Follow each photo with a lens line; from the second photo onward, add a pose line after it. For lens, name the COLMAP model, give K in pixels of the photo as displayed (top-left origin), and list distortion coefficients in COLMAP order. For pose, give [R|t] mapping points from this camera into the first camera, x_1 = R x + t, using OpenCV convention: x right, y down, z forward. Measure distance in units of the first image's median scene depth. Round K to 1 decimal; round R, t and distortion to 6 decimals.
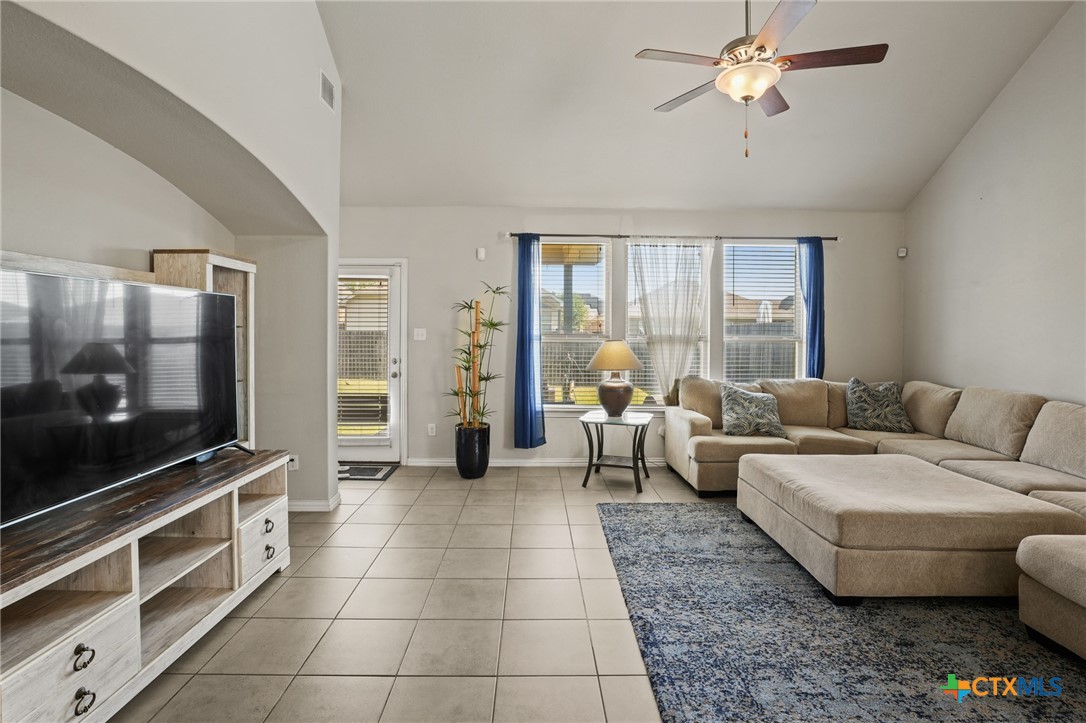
lens RADIAL K [[501.4, 0, 537.1], [0, 501.4, 332.2], [0, 0, 1]] dist [-0.024925, 0.003714]
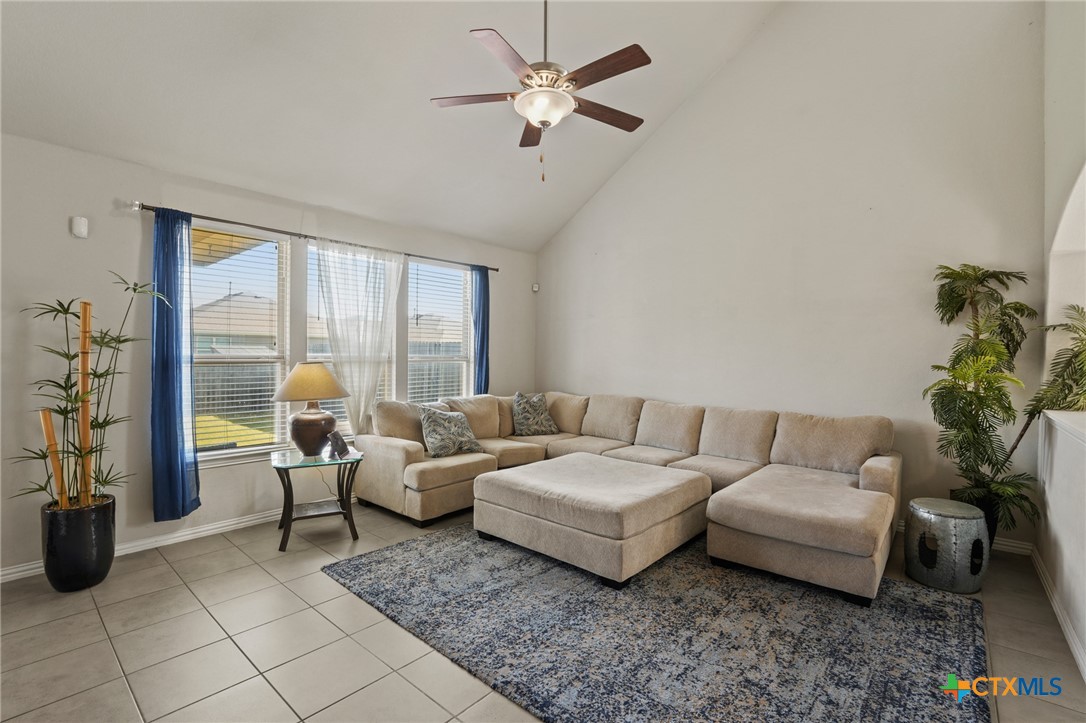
lens RADIAL K [[490.8, 0, 543.6], [0, 490.8, 358.3], [0, 0, 1]] dist [-0.049280, 0.003459]
pose [[0.665290, -0.007074, 0.746551, -0.195641], [-0.005727, 0.999877, 0.014578, -0.004691], [-0.746563, -0.013974, 0.665168, 0.206620]]
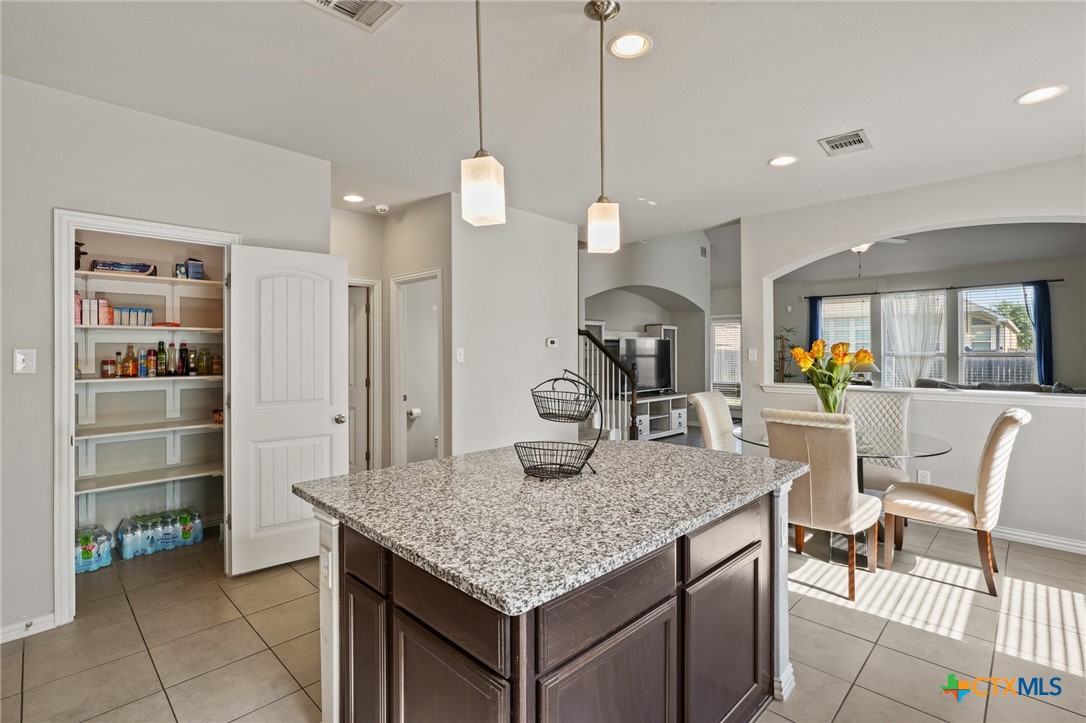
lens RADIAL K [[501.4, 0, 544.6], [0, 501.4, 352.4], [0, 0, 1]] dist [-0.024925, 0.003714]
pose [[0.700386, -0.003707, -0.713754, 0.672289], [0.007459, 0.999970, 0.002126, -0.009249], [0.713725, -0.006813, 0.700393, -1.094536]]
